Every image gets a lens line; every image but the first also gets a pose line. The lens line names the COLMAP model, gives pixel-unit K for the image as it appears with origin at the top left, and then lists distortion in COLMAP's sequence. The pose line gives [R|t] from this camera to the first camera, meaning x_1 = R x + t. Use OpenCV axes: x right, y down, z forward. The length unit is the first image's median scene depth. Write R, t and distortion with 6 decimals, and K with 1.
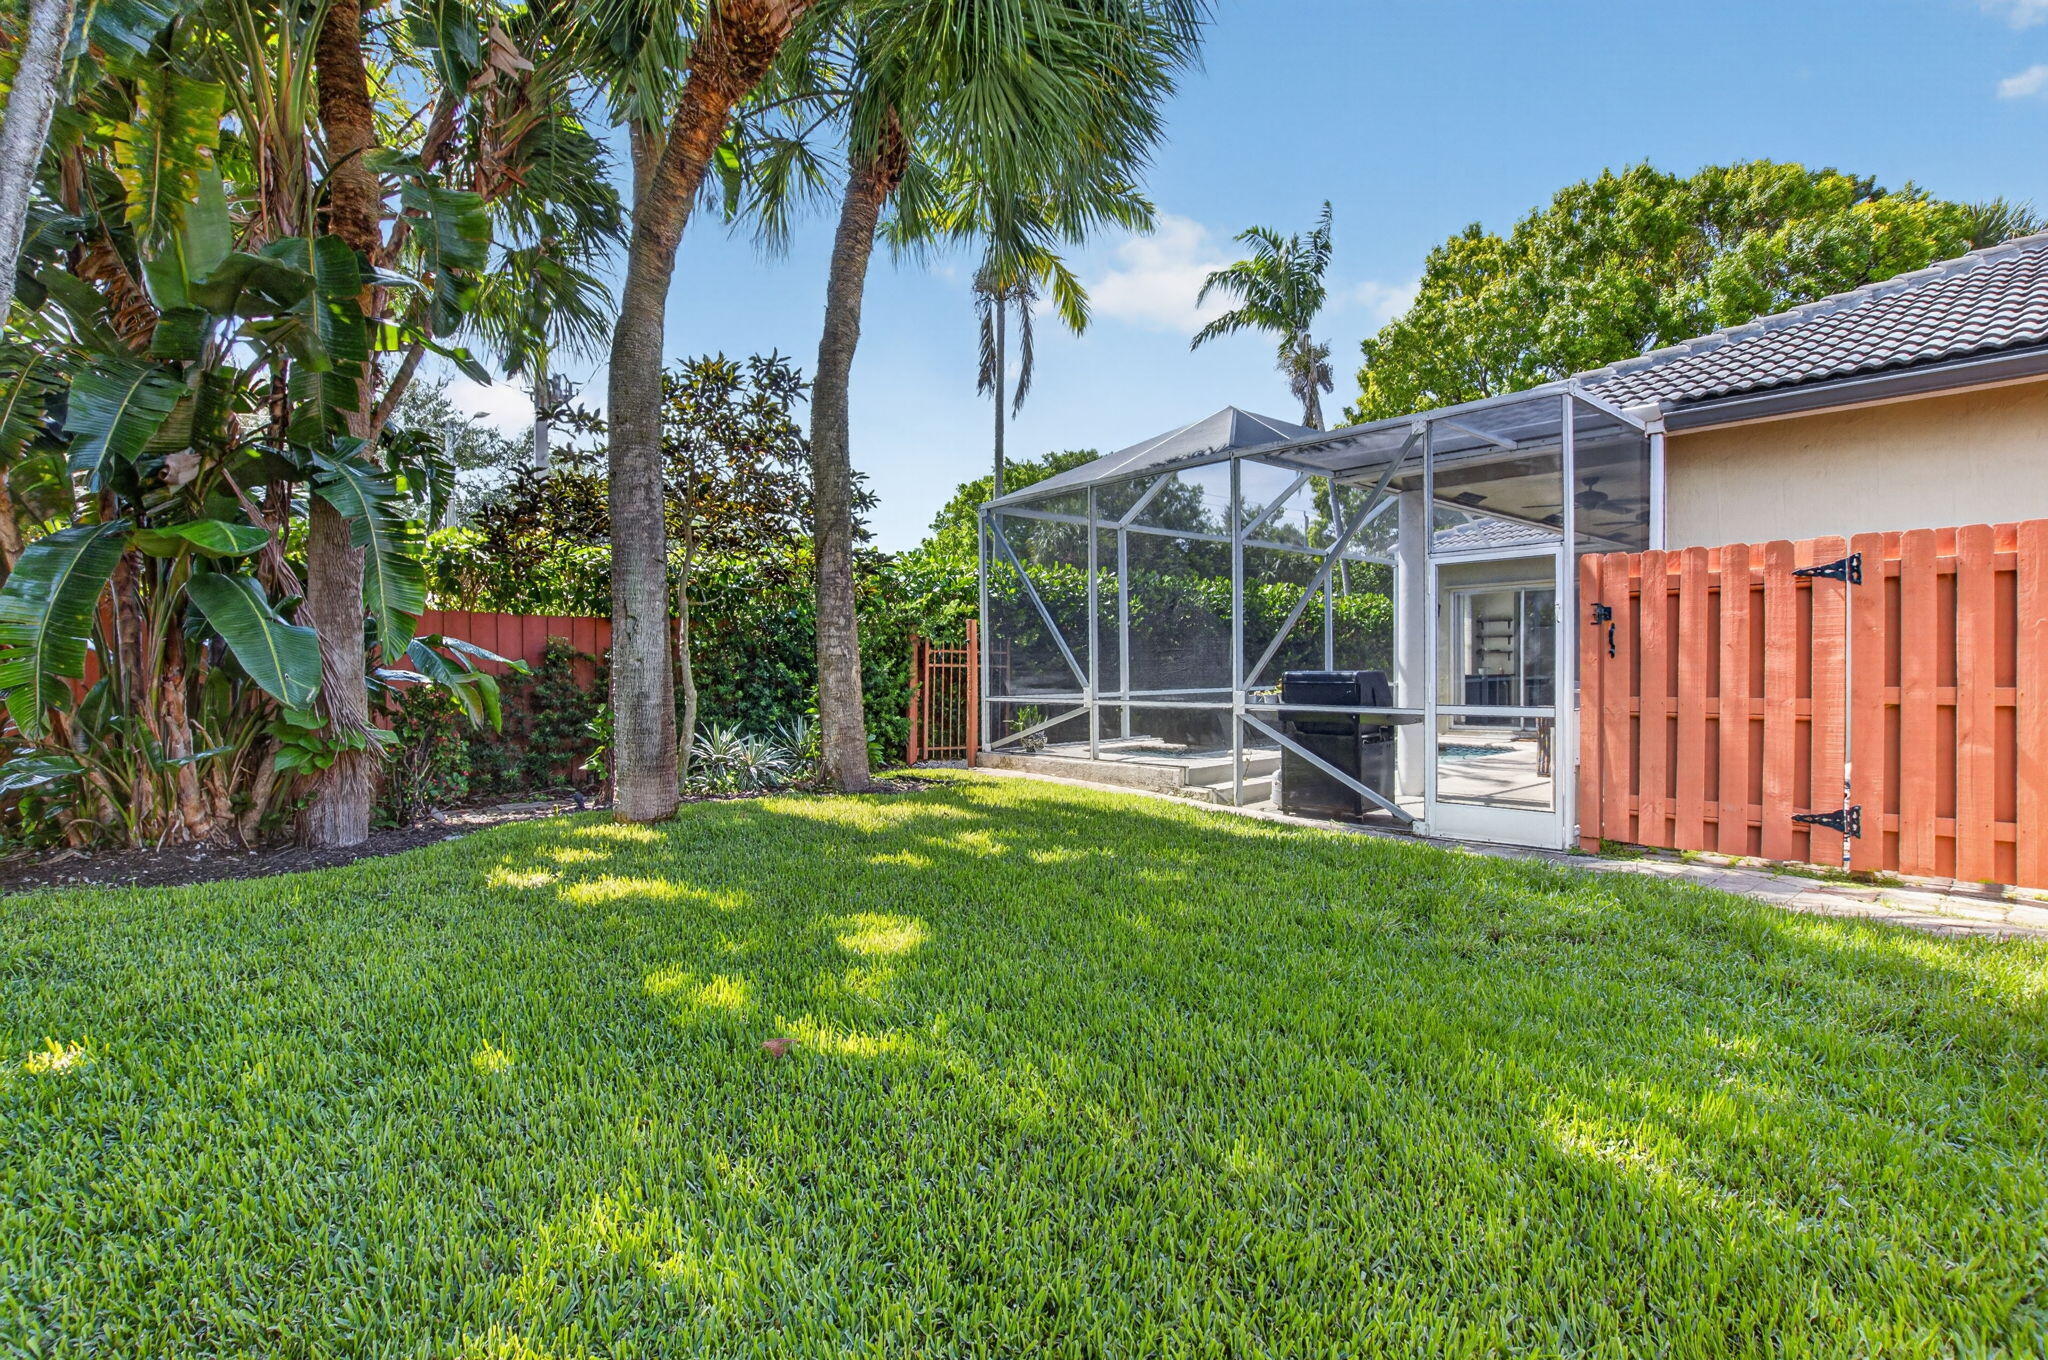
lens RADIAL K [[987.1, 0, 996.2], [0, 987.1, 680.3], [0, 0, 1]] dist [-0.019393, -0.000067]
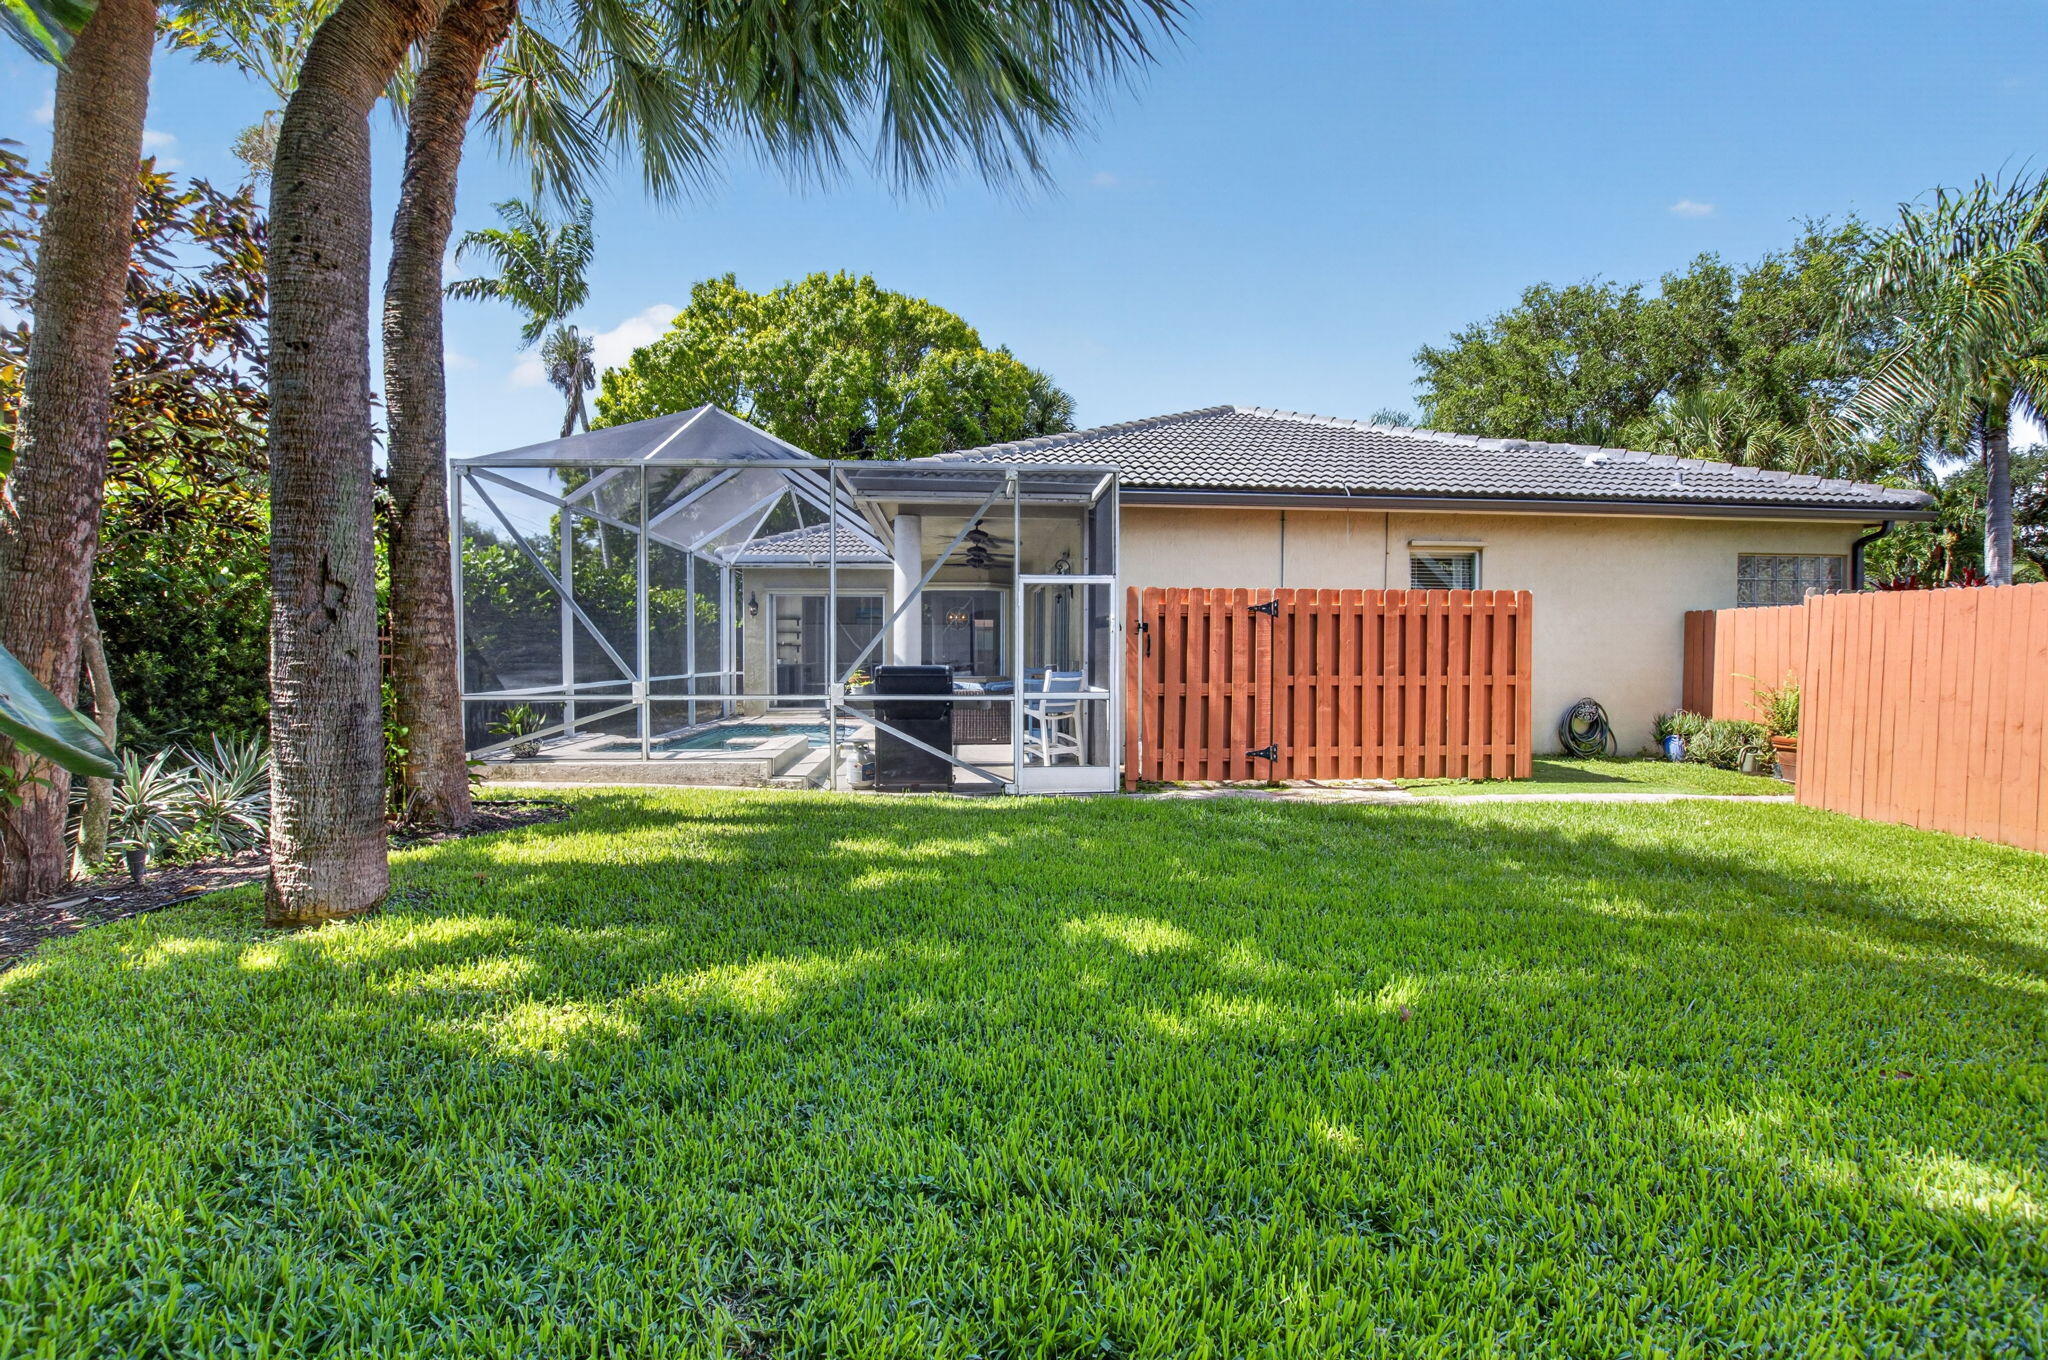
lens RADIAL K [[908.7, 0, 1012.8], [0, 908.7, 678.5], [0, 0, 1]] dist [-0.032015, 0.003821]
pose [[0.598863, -0.012884, 0.800748, -0.491712], [0.002785, 0.999898, 0.014006, -0.009270], [-0.800846, -0.006158, 0.598838, 0.282756]]
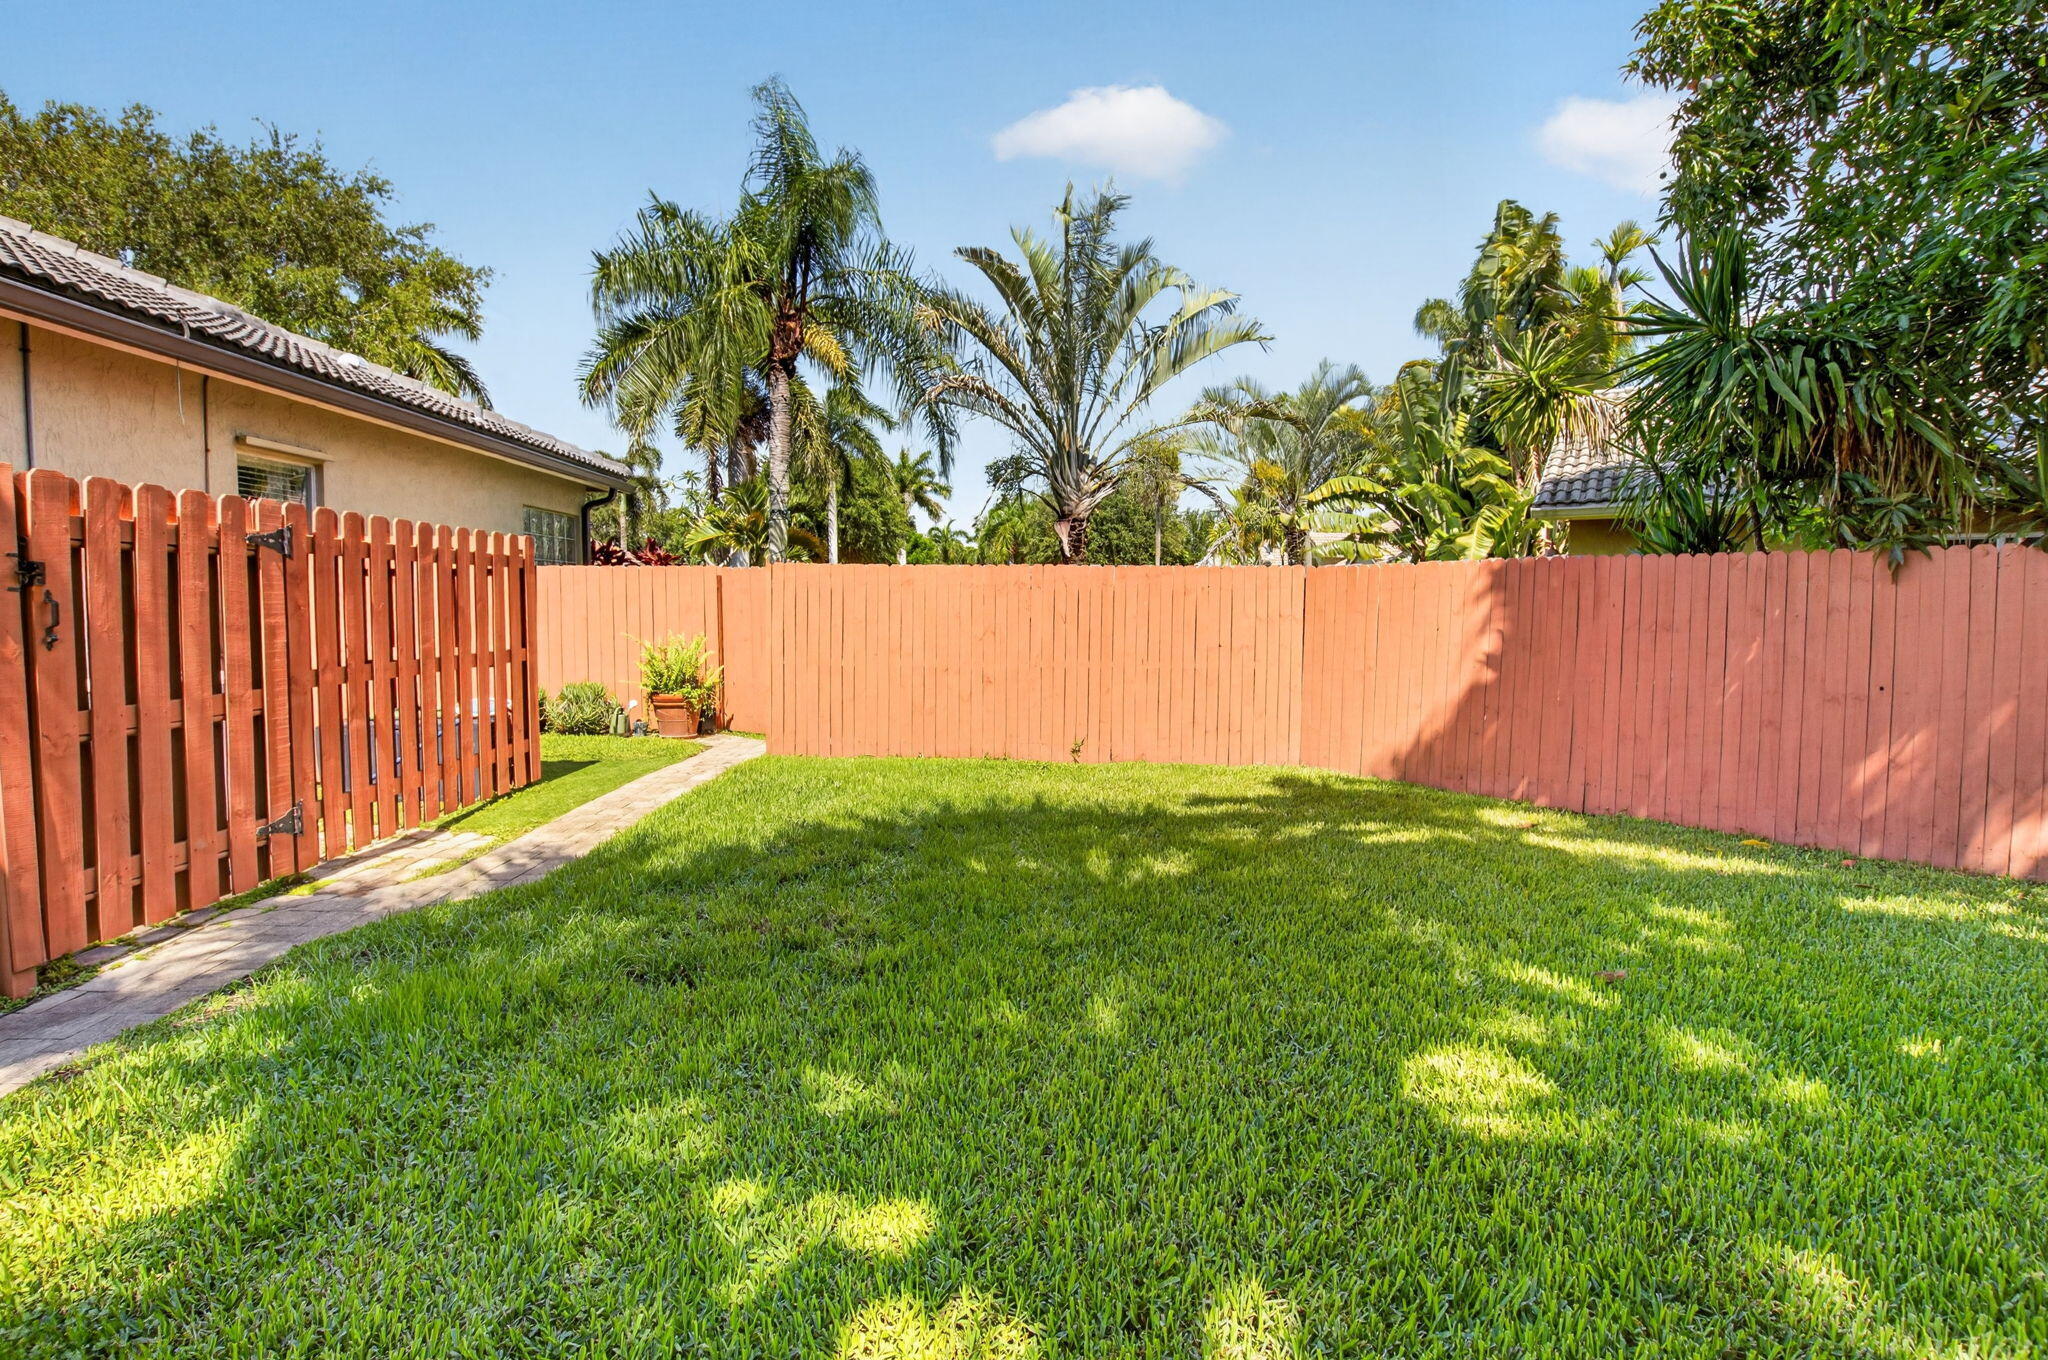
lens RADIAL K [[987.1, 0, 1021.8], [0, 987.1, 666.8], [0, 0, 1]] dist [-0.019393, -0.000067]
pose [[-0.774047, -0.034773, 0.632172, -0.151935], [0.010355, 0.997662, 0.067555, -0.037950], [-0.633043, 0.058837, -0.771877, 0.892856]]
